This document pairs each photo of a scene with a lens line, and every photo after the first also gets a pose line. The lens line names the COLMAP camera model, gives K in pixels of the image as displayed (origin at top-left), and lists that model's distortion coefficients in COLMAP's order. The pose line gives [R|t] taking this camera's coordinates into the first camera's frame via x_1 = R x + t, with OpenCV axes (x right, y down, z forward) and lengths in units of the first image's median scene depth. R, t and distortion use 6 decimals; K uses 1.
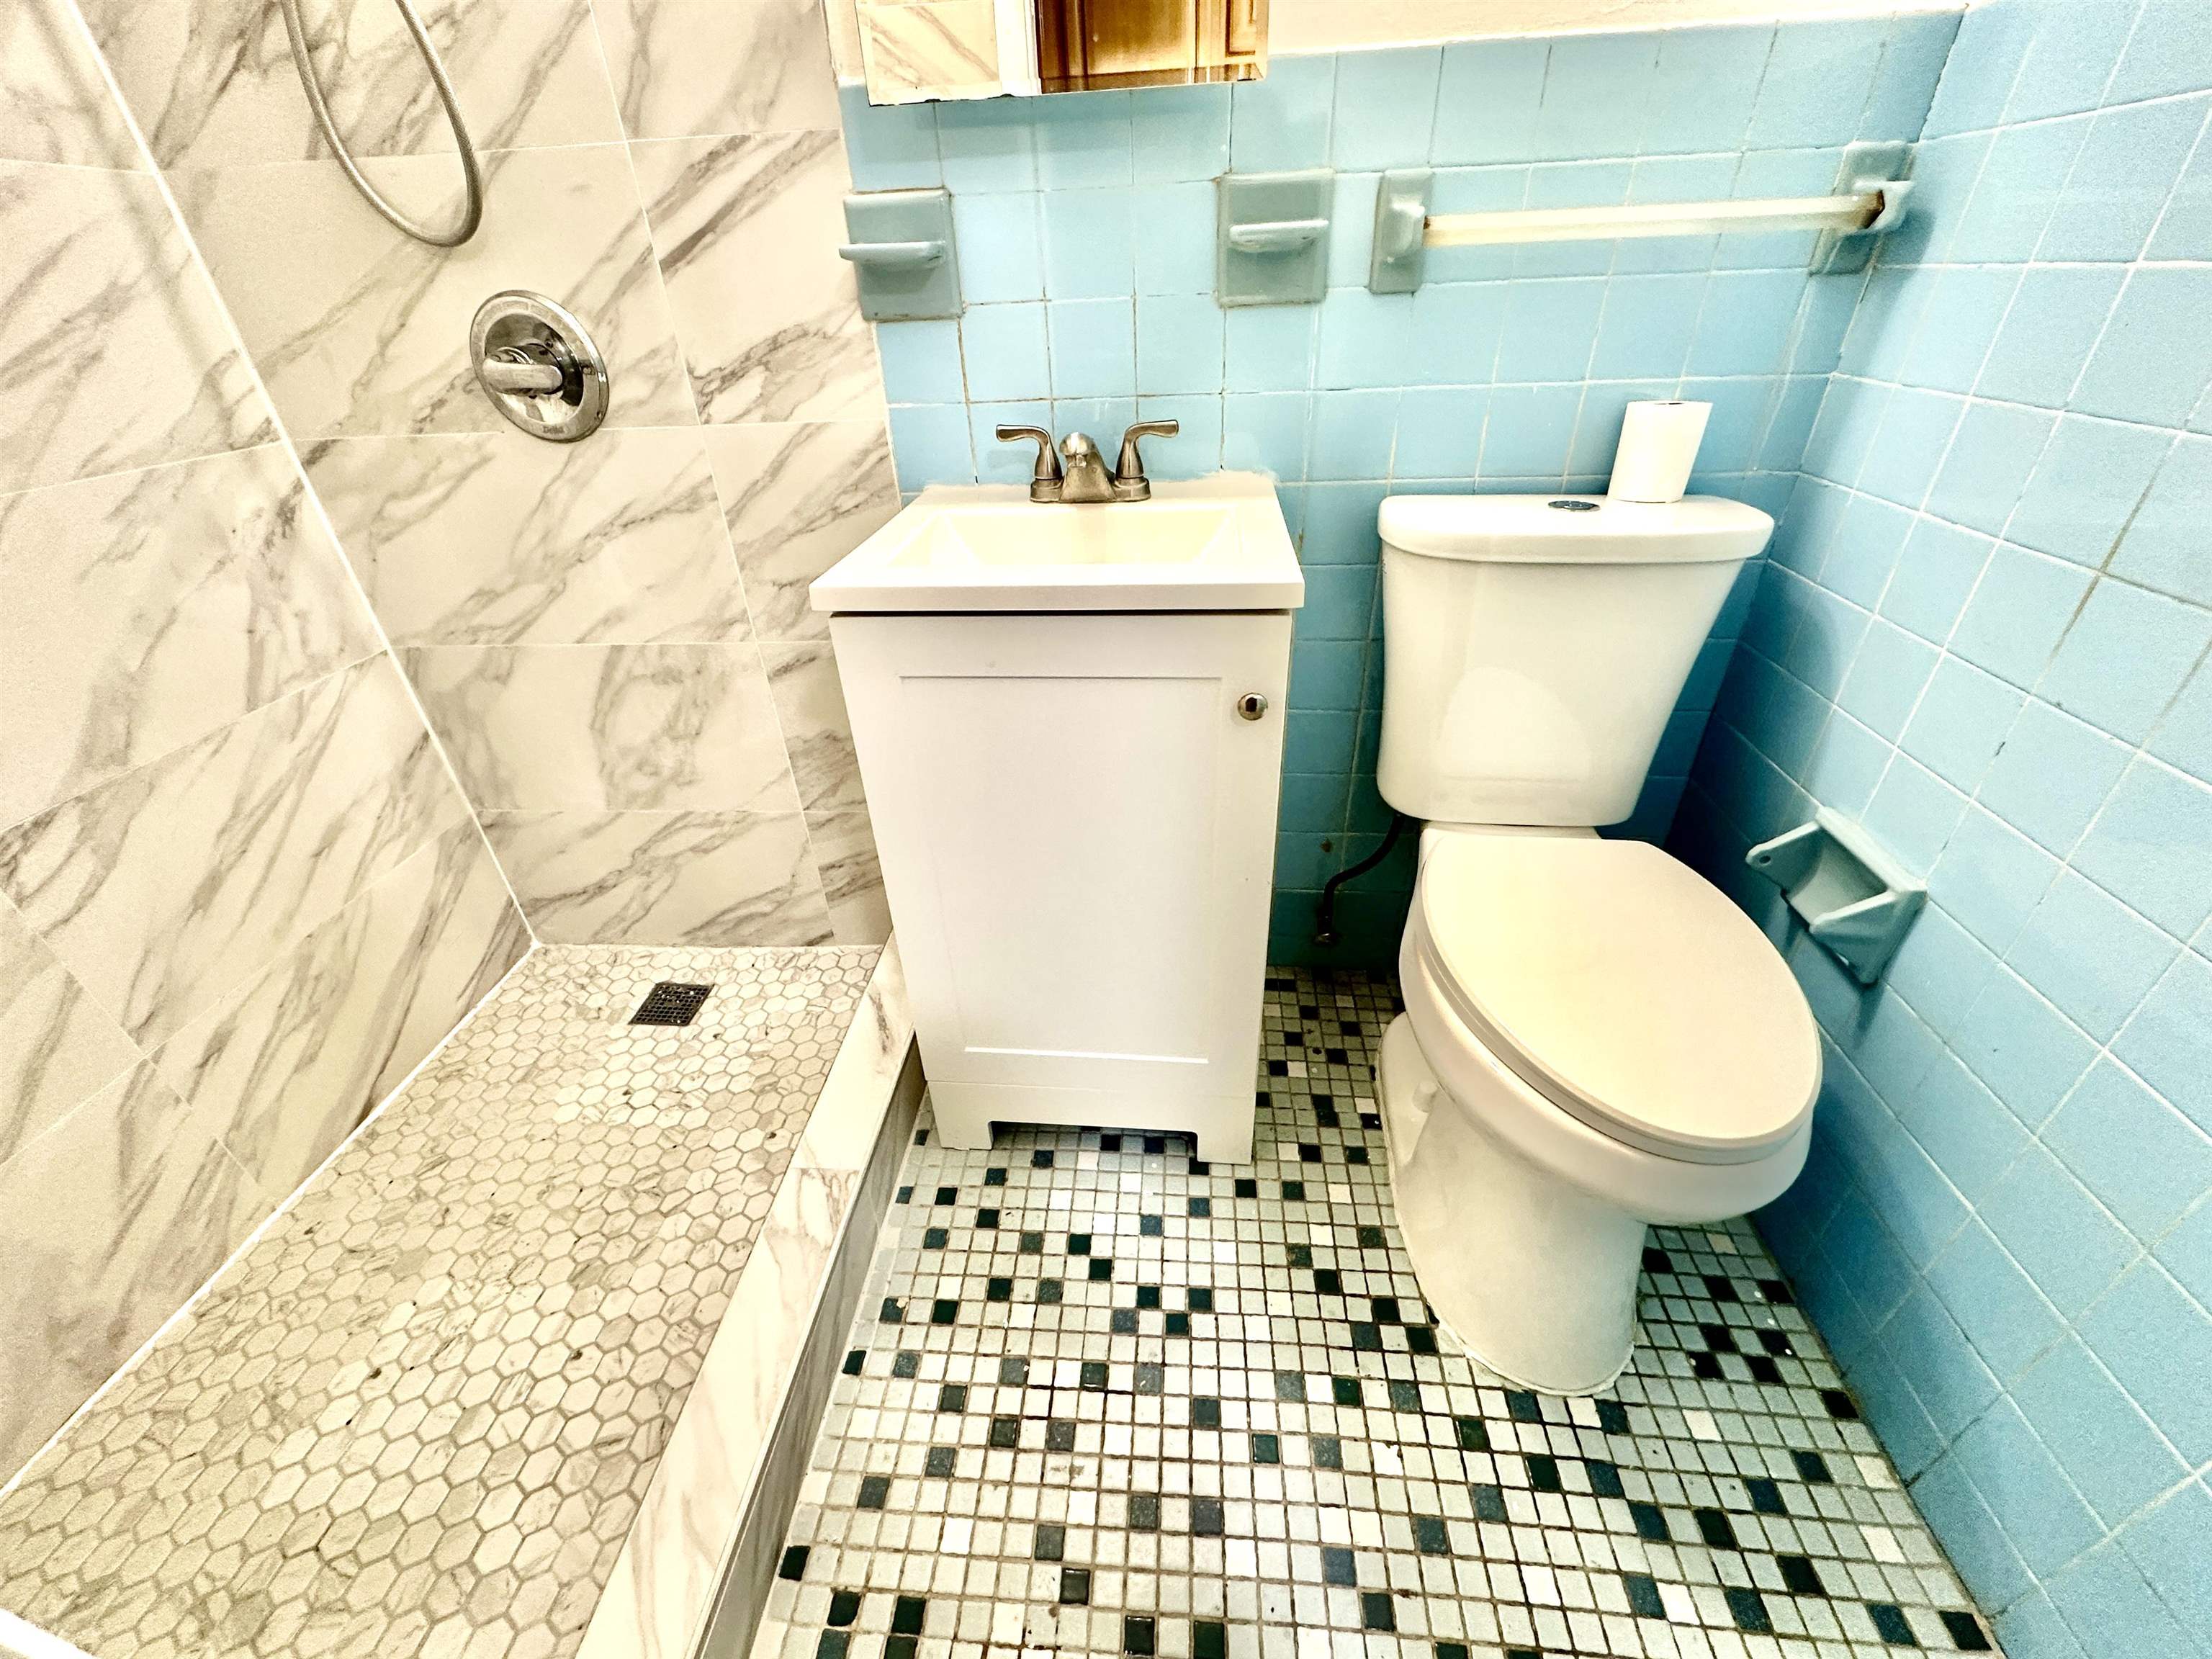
lens RADIAL K [[879.0, 0, 1102.5], [0, 879.0, 829.7], [0, 0, 1]] dist [-0.004546, 0.000331]
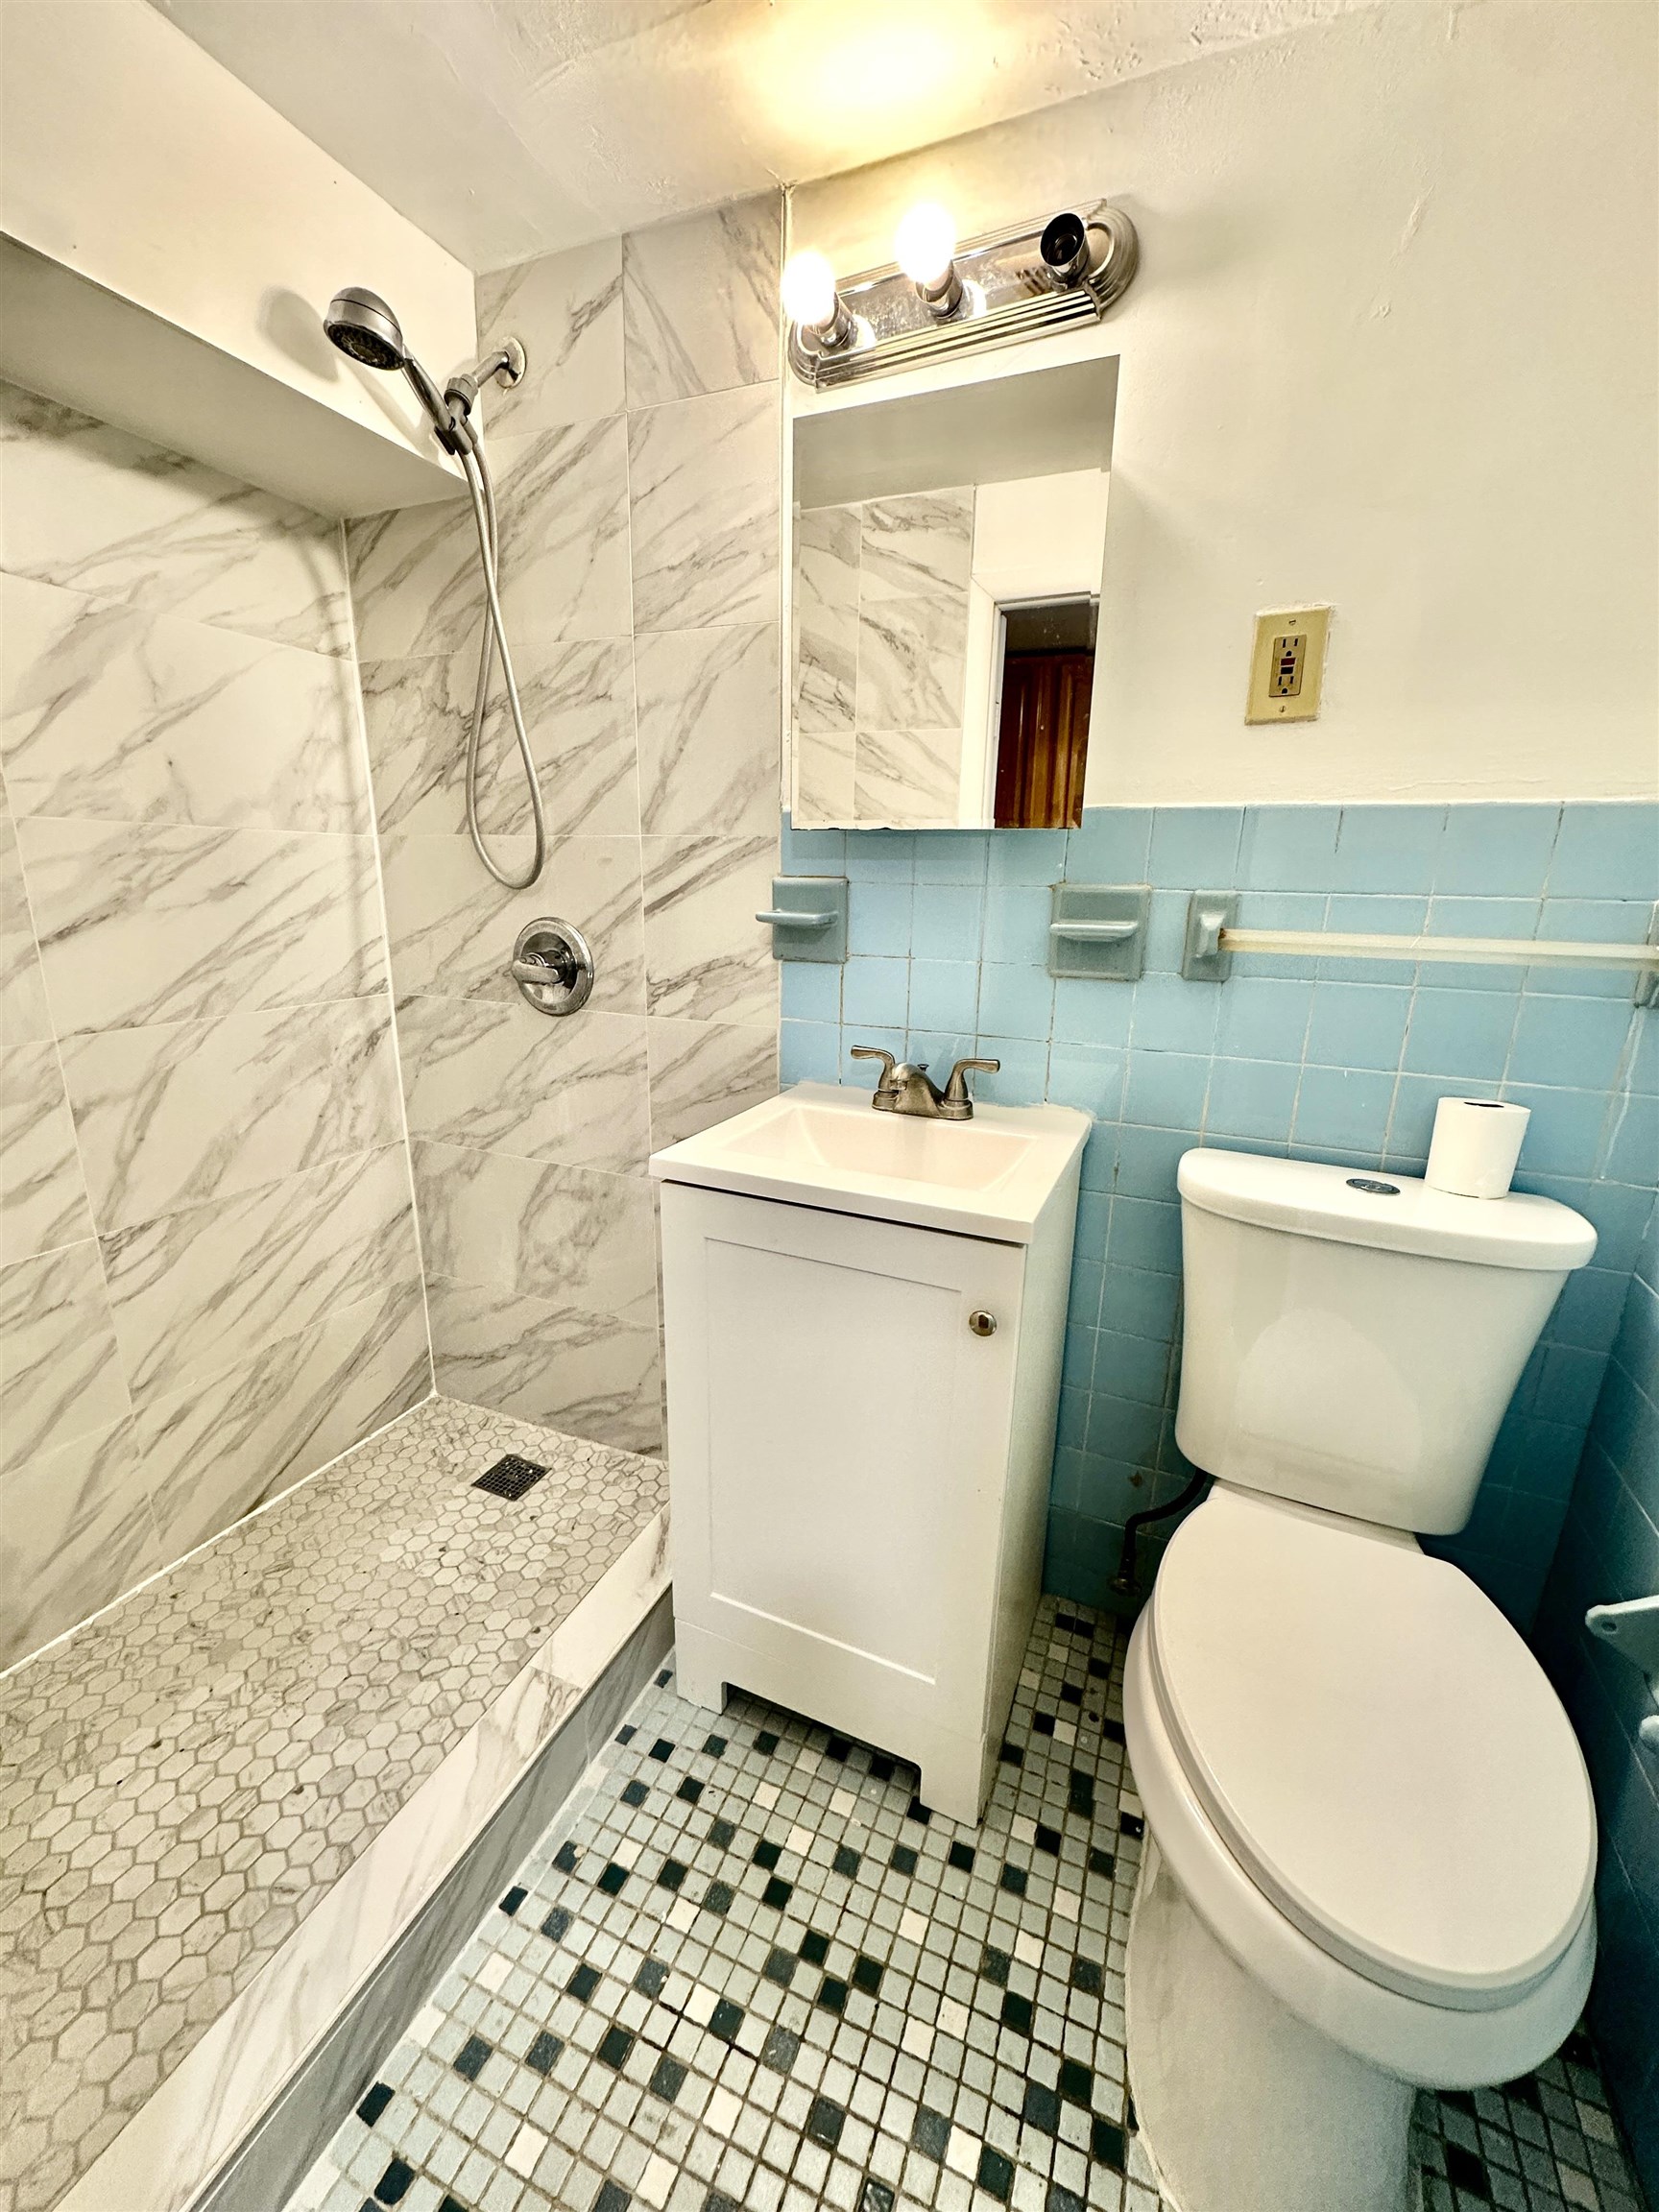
lens RADIAL K [[875.1, 0, 825.5], [0, 875.1, 1105.3], [0, 0, 1]] dist [-0.009186, 0.002393]
pose [[0.947392, 0.135120, -0.290158, 0.198146], [-0.215692, 0.939292, -0.266847, -0.047584], [0.236486, 0.315393, 0.919022, -0.096373]]
